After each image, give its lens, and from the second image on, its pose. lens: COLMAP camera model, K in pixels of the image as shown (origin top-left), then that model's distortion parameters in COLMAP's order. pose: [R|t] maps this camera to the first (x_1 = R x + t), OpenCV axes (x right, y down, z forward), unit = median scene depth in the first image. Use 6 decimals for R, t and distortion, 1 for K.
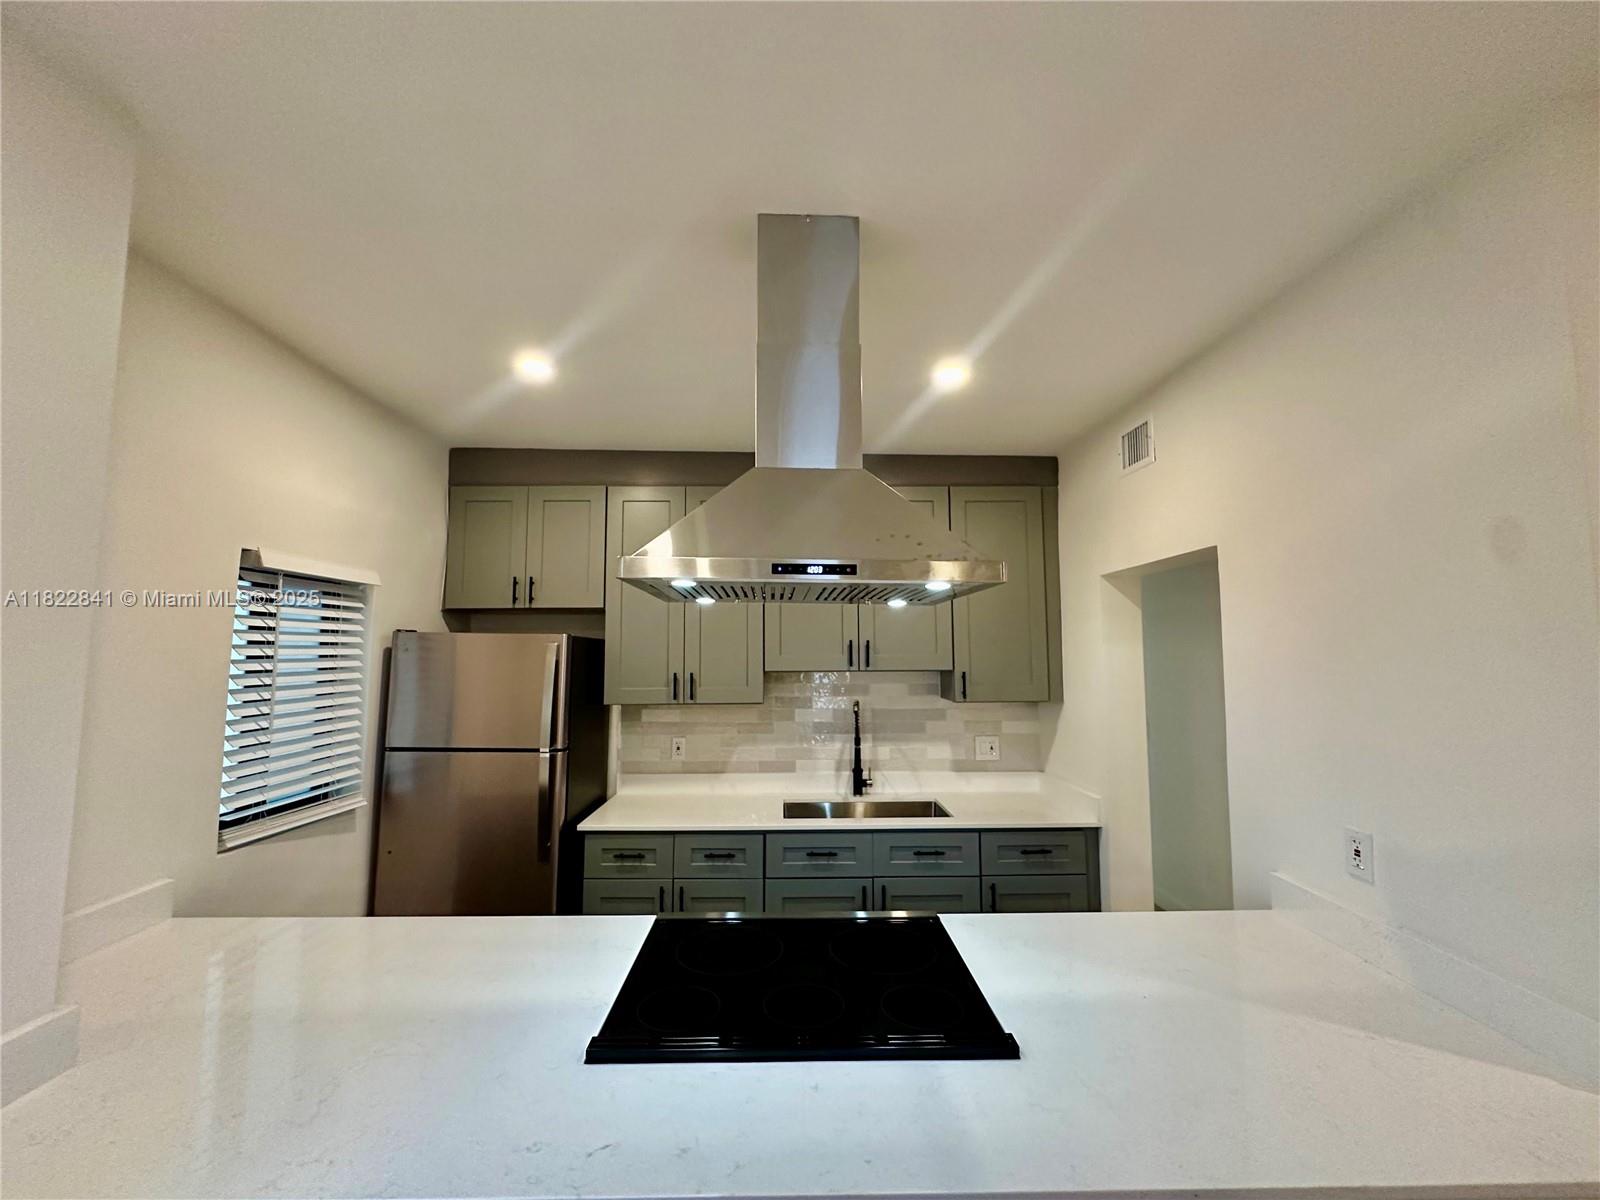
lens RADIAL K [[642.7, 0, 801.8], [0, 642.7, 598.7], [0, 0, 1]] dist [-0.005716, 0.001320]
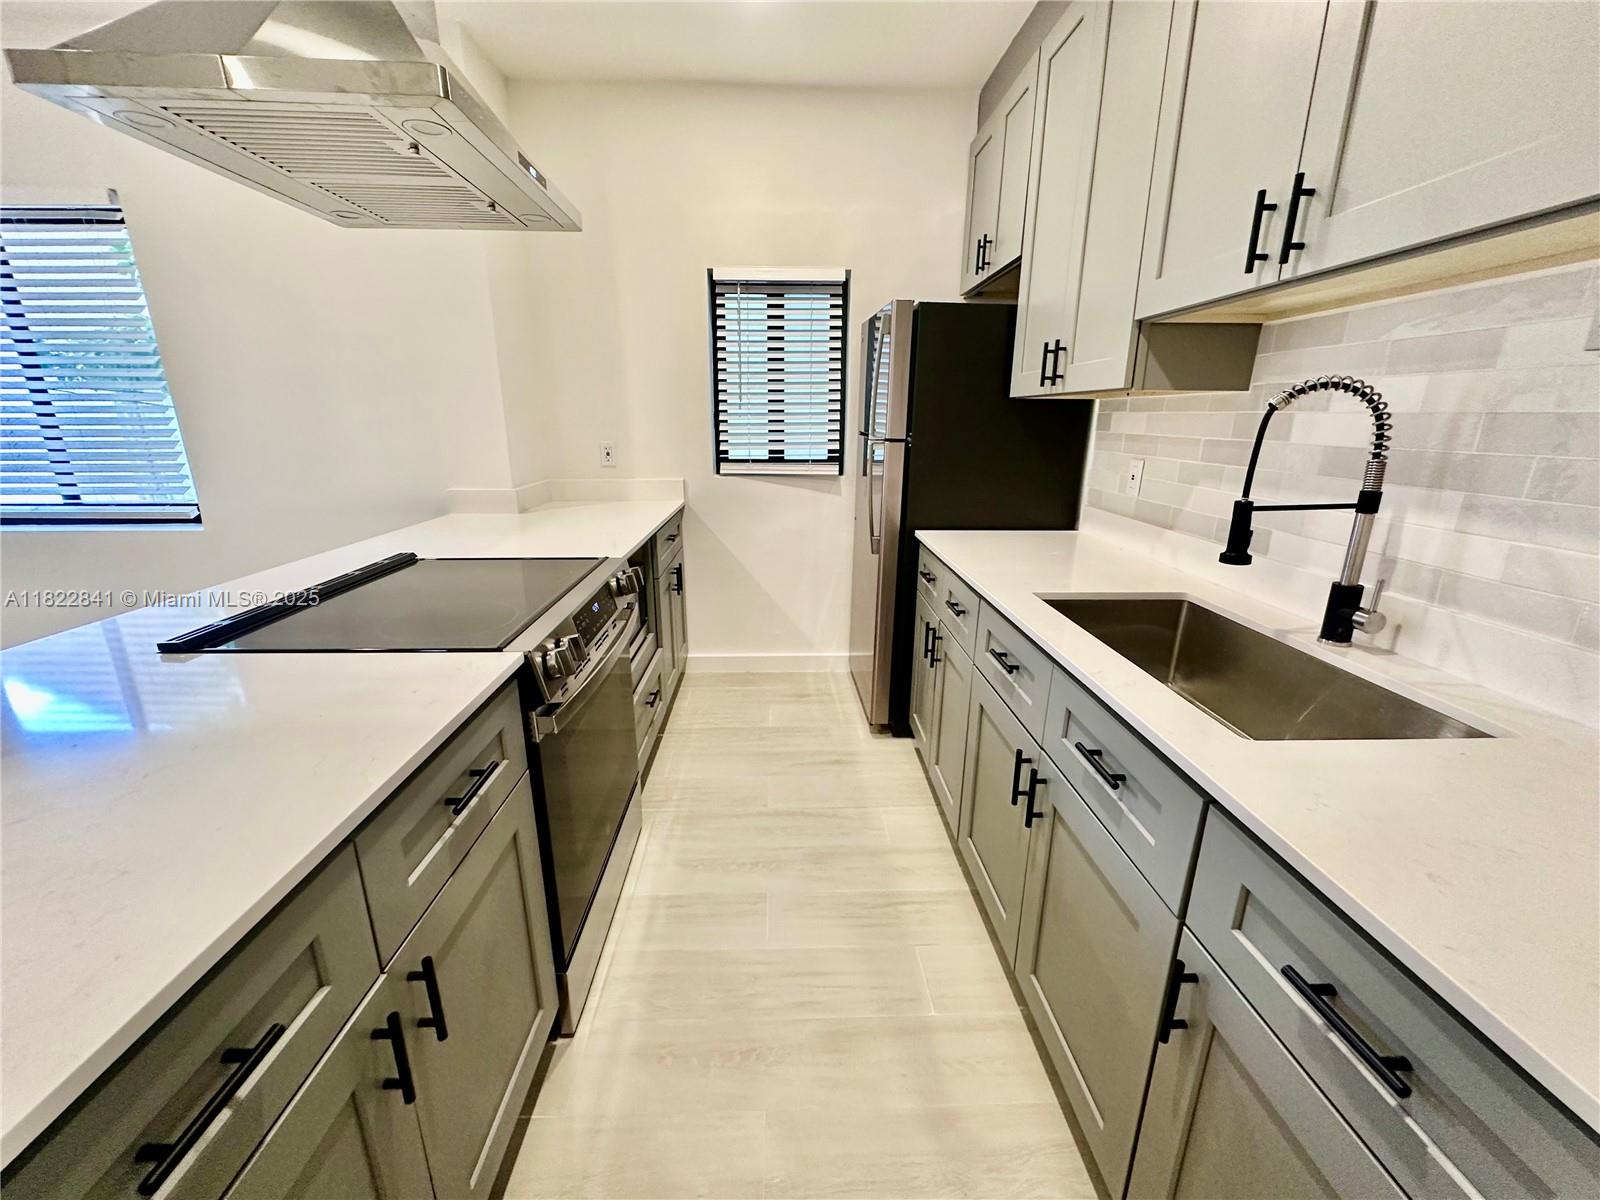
lens RADIAL K [[642.7, 0, 798.4], [0, 642.7, 599.1], [0, 0, 1]] dist [-0.005716, 0.001320]
pose [[0.001616, 0.275310, -0.961354, 0.434485], [0.082406, 0.958049, 0.274502, 0.149485], [0.996598, -0.079665, -0.021139, 0.683678]]
